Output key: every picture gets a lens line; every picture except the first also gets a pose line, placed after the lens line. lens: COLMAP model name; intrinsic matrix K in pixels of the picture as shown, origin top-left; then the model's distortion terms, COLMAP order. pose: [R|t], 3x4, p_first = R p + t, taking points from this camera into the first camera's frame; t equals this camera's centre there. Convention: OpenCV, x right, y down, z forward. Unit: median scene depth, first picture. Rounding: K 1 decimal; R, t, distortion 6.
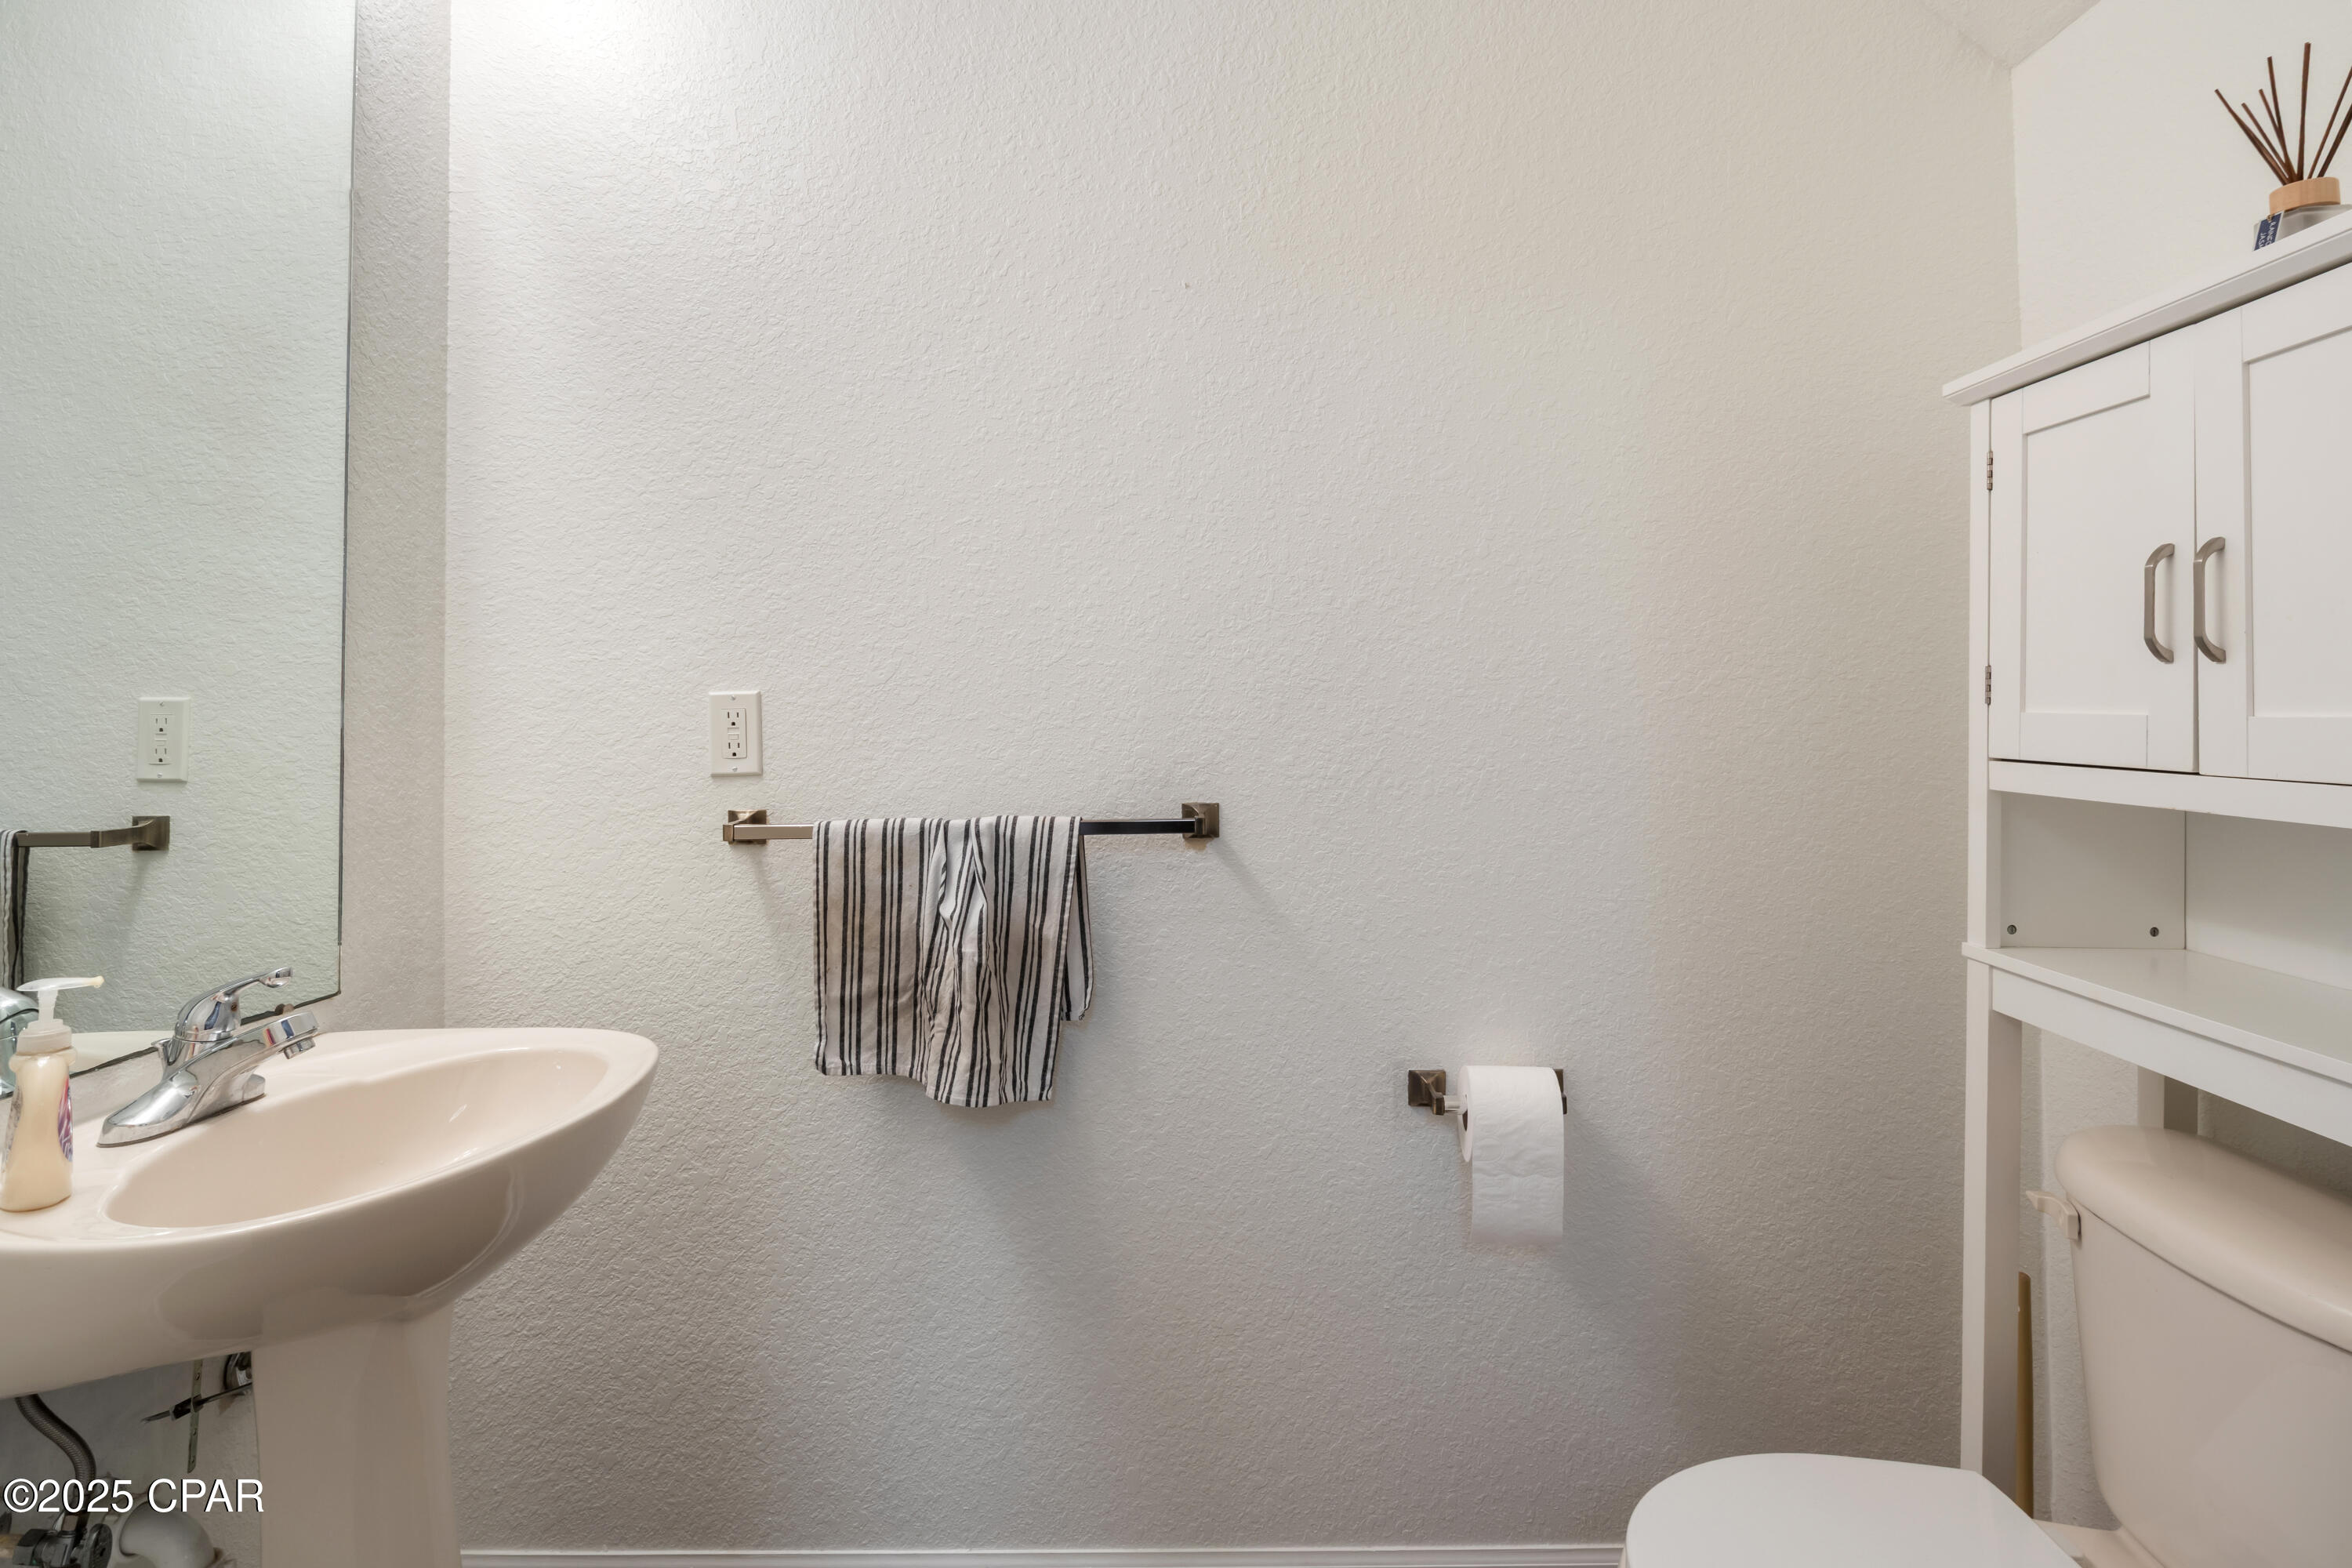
lens RADIAL K [[1198.3, 0, 1177.4], [0, 1198.3, 693.4], [0, 0, 1]] dist [-0.014861, 0.000458]
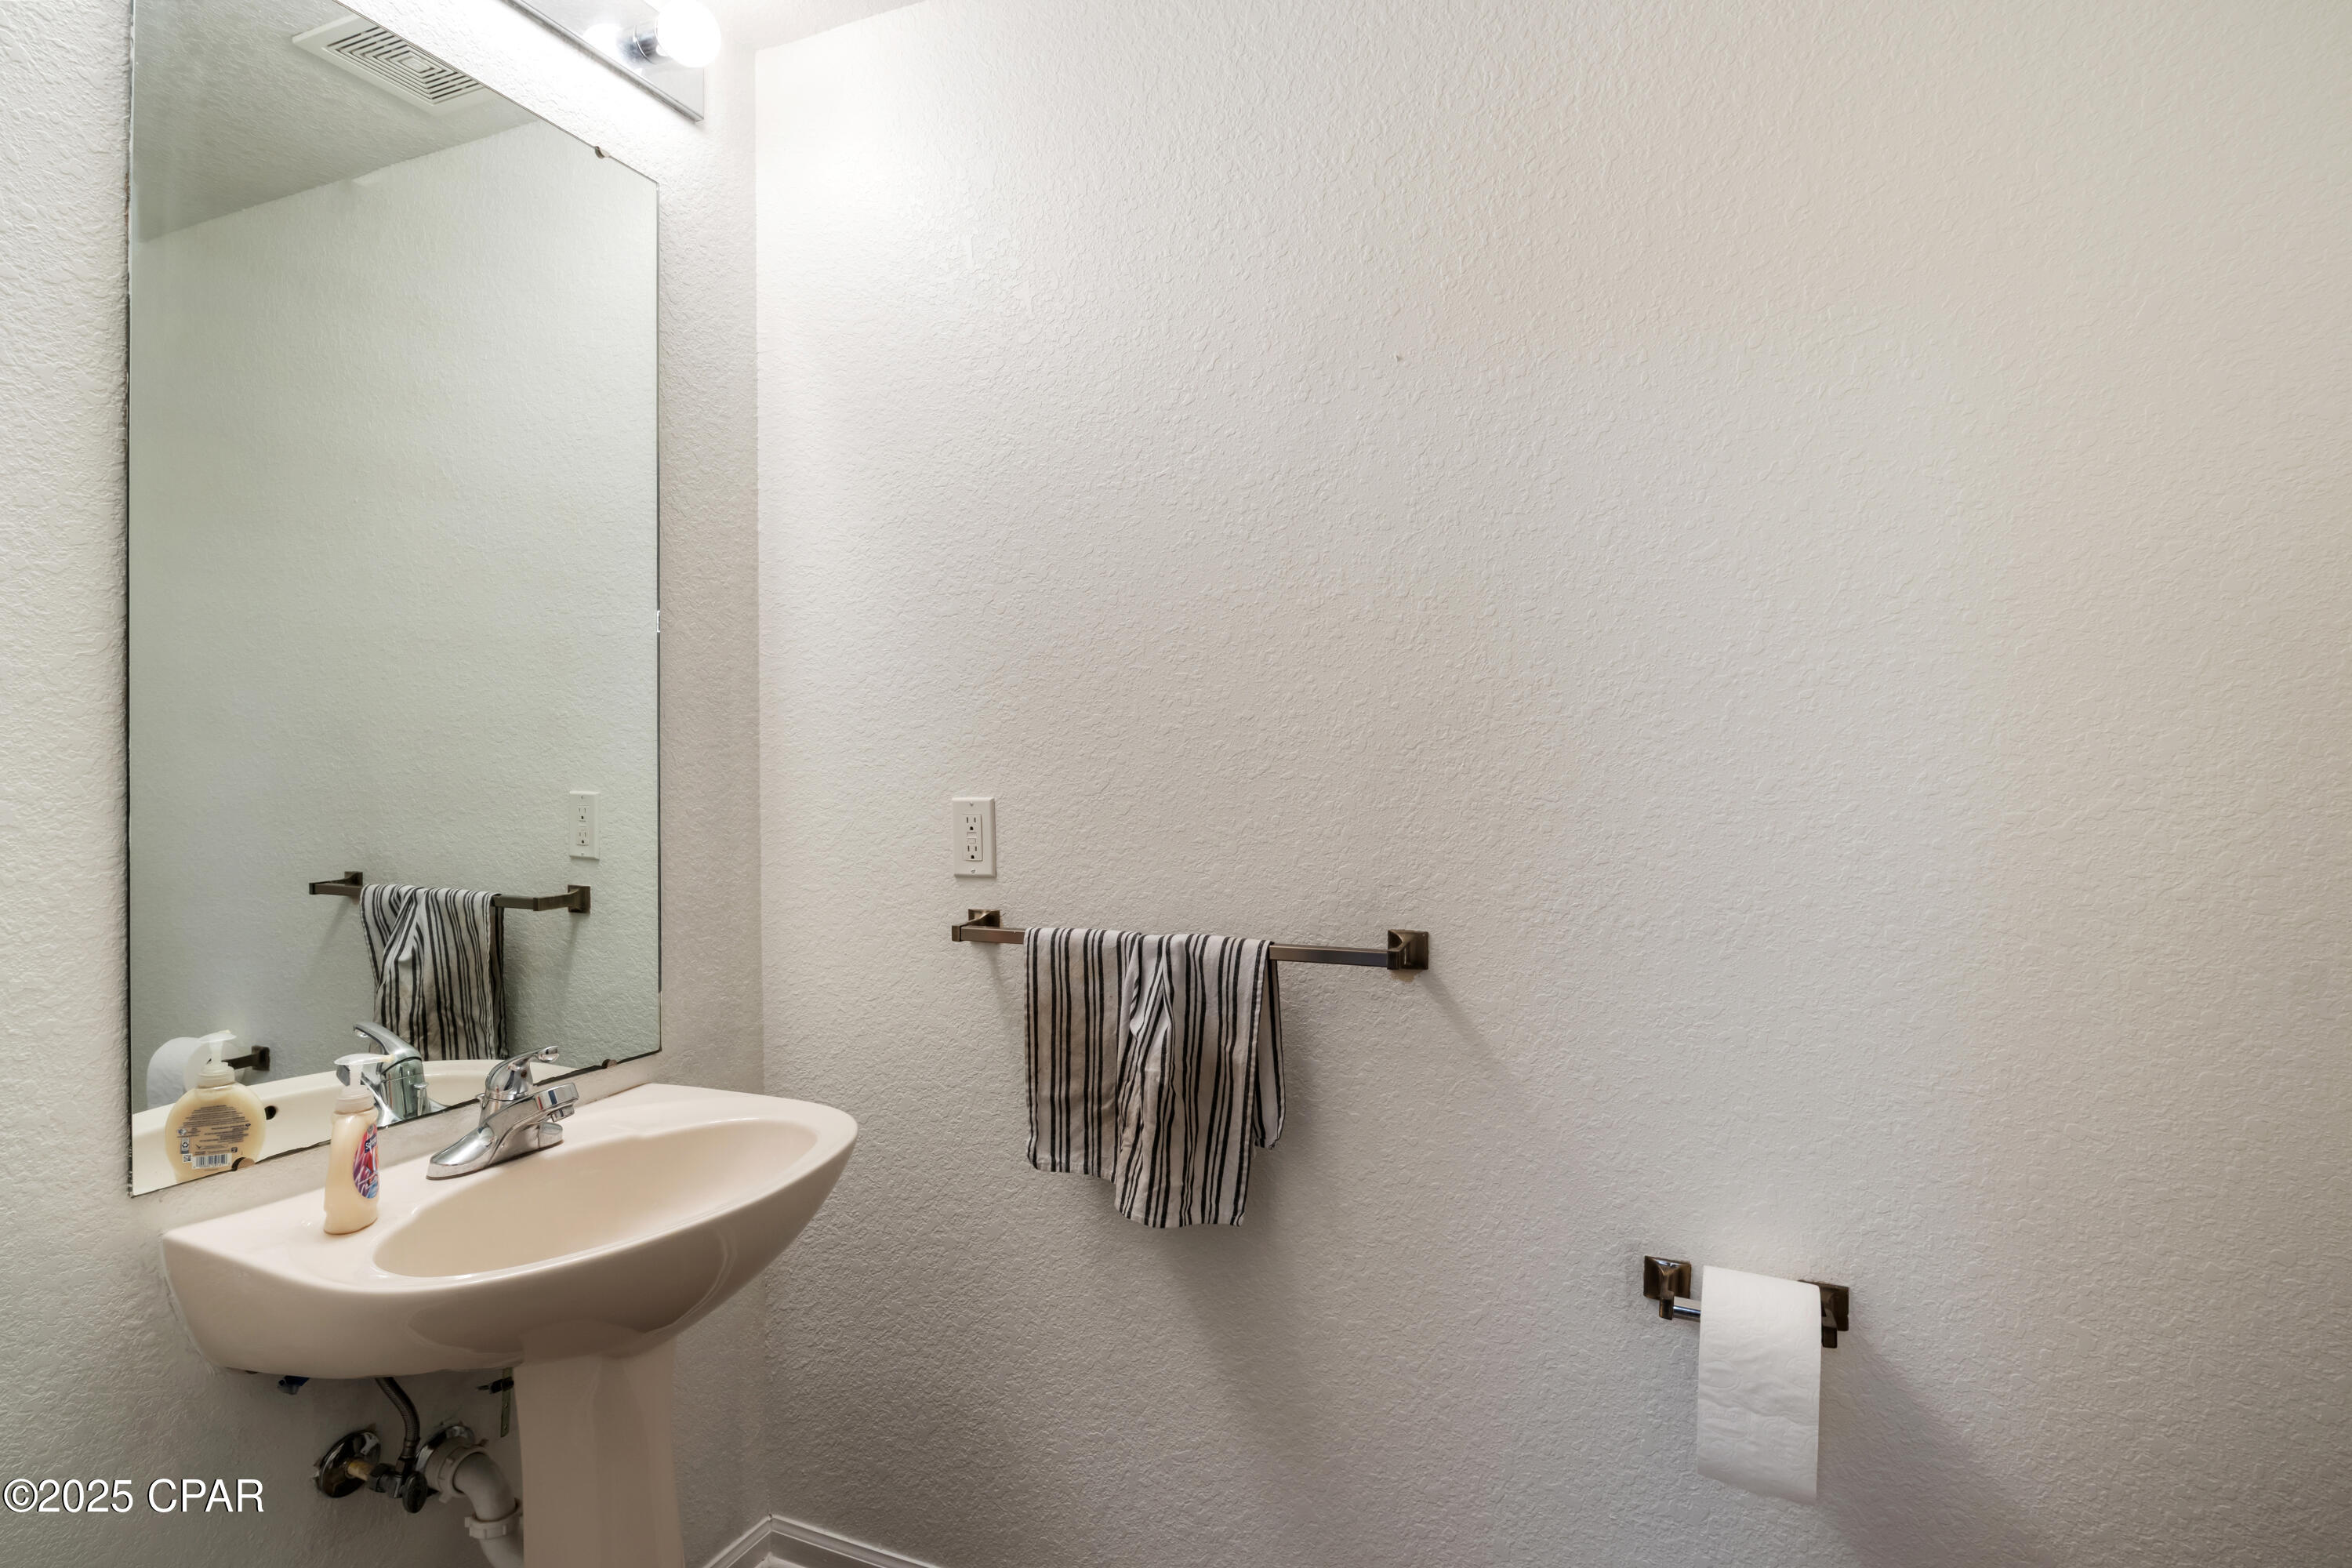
lens RADIAL K [[1167.2, 0, 1176.0], [0, 1167.2, 784.0], [0, 0, 1]] dist [-0.014758, 0.000998]
pose [[0.922364, 0.016389, -0.385973, 0.198775], [0.001615, 0.998927, 0.046275, -0.062438], [0.386318, -0.043306, 0.921349, 0.116081]]
